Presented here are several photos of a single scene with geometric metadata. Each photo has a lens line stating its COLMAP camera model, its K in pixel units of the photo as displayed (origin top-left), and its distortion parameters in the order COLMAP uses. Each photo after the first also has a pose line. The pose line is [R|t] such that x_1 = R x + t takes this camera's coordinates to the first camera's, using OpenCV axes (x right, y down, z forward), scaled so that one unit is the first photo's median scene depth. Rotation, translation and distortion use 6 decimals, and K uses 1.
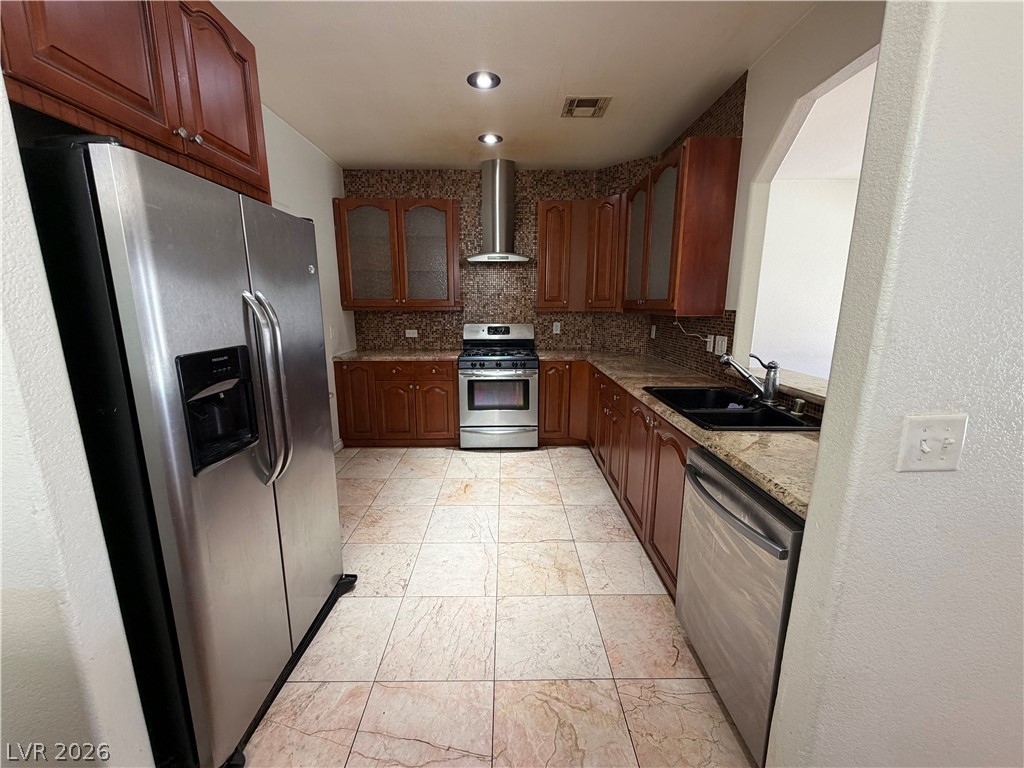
lens RADIAL K [[409.3, 0, 508.4], [0, 409.3, 384.0], [0, 0, 1]] dist [0.001152, 0.000255]
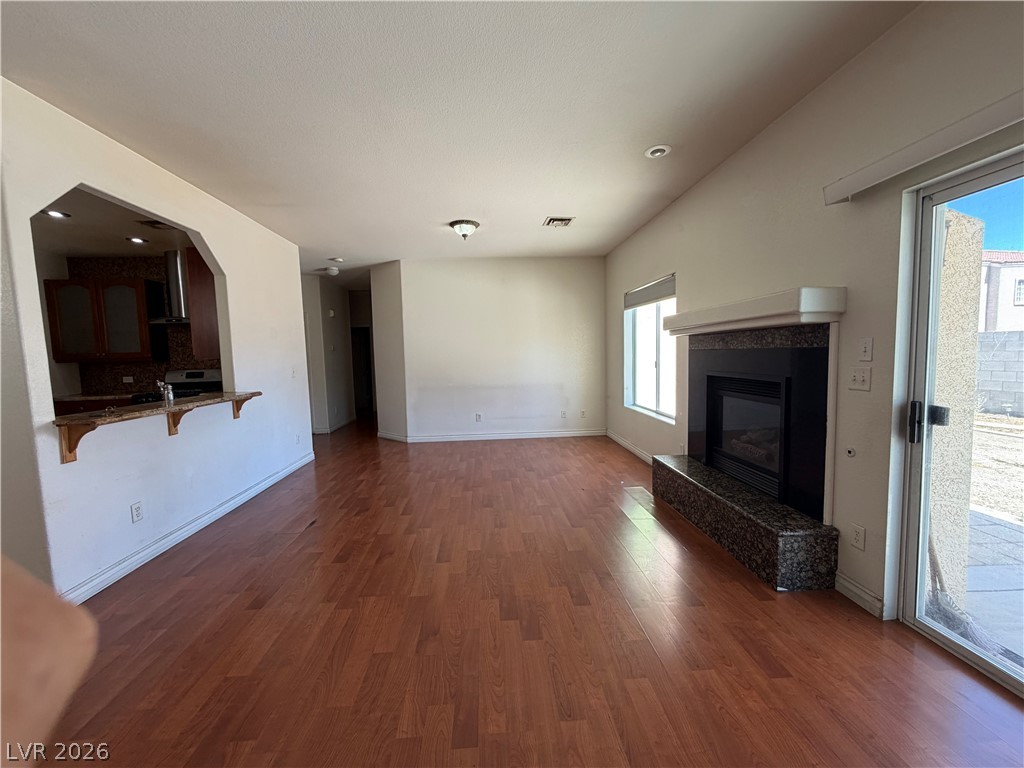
lens RADIAL K [[409.3, 0, 508.4], [0, 409.3, 384.0], [0, 0, 1]] dist [0.001152, 0.000255]
pose [[0.997874, -0.031011, 0.057322, 0.977480], [0.037749, 0.991999, -0.120470, 0.097621], [-0.053127, 0.122378, 0.991061, -0.352244]]
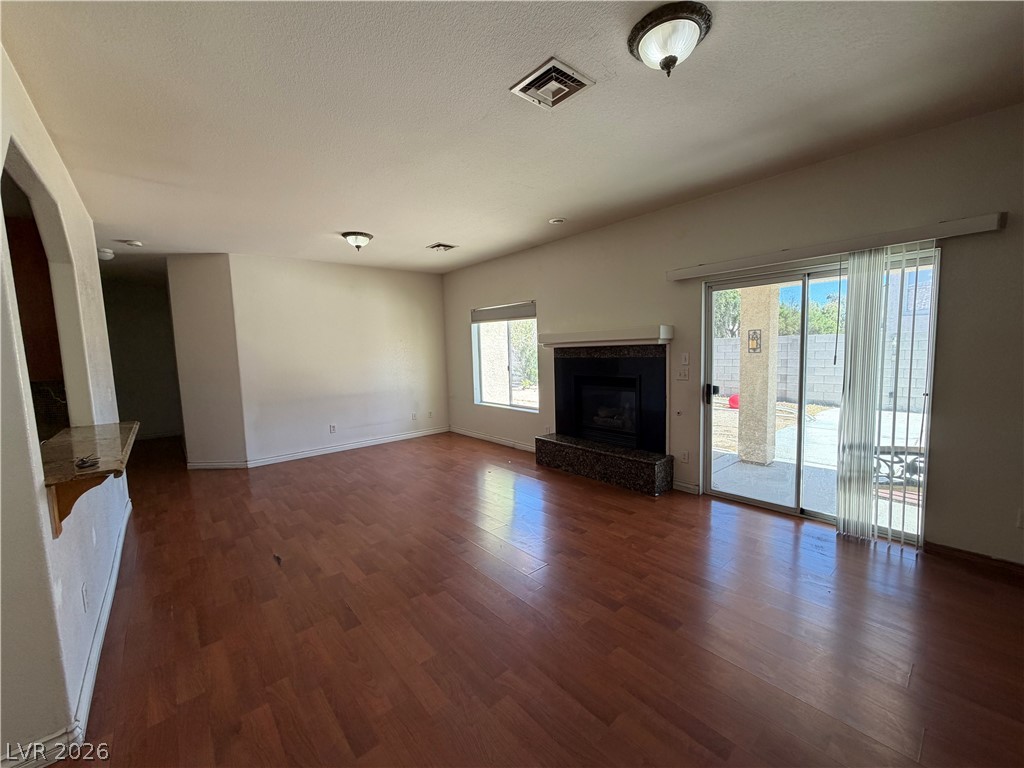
lens RADIAL K [[407.6, 0, 509.1], [0, 407.6, 383.8], [0, 0, 1]] dist [-0.000244, 0.000183]
pose [[0.761634, -0.083433, 0.642614, 0.483286], [0.158769, 0.985477, -0.060226, 0.060640], [-0.628257, 0.147897, 0.763819, -0.349427]]
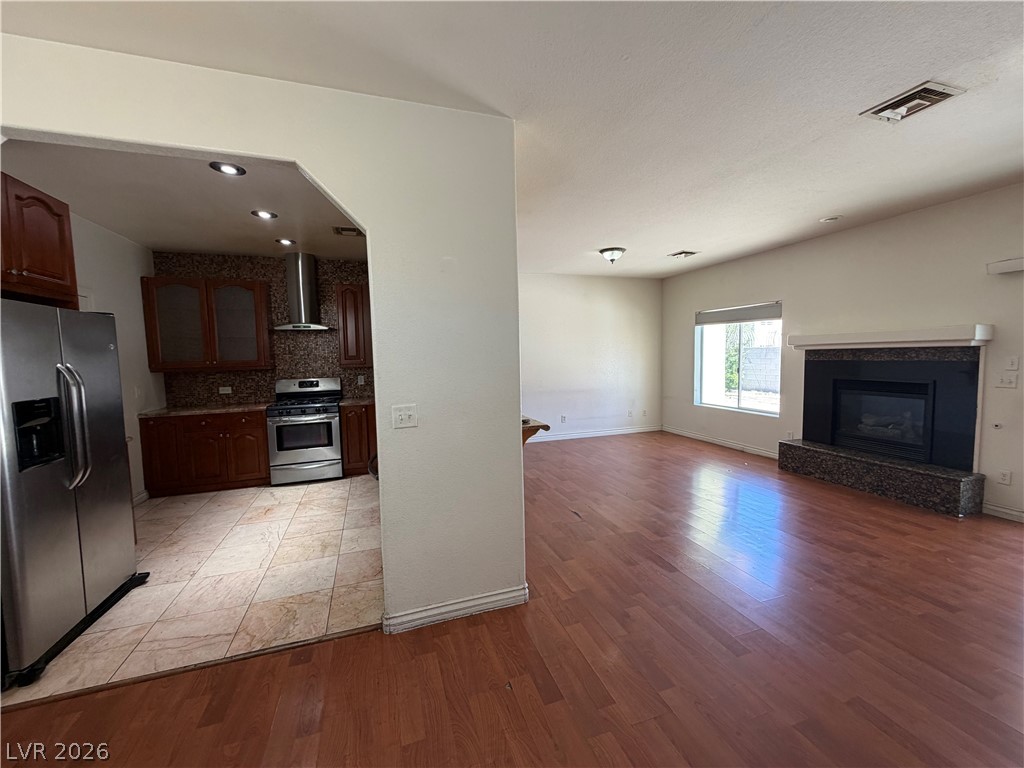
lens RADIAL K [[407.6, 0, 509.1], [0, 407.6, 383.8], [0, 0, 1]] dist [-0.000244, 0.000183]
pose [[0.949459, -0.044258, 0.310754, 0.182828], [0.083516, 0.989943, -0.114180, 0.061238], [-0.302576, 0.134362, 0.943607, -0.351147]]
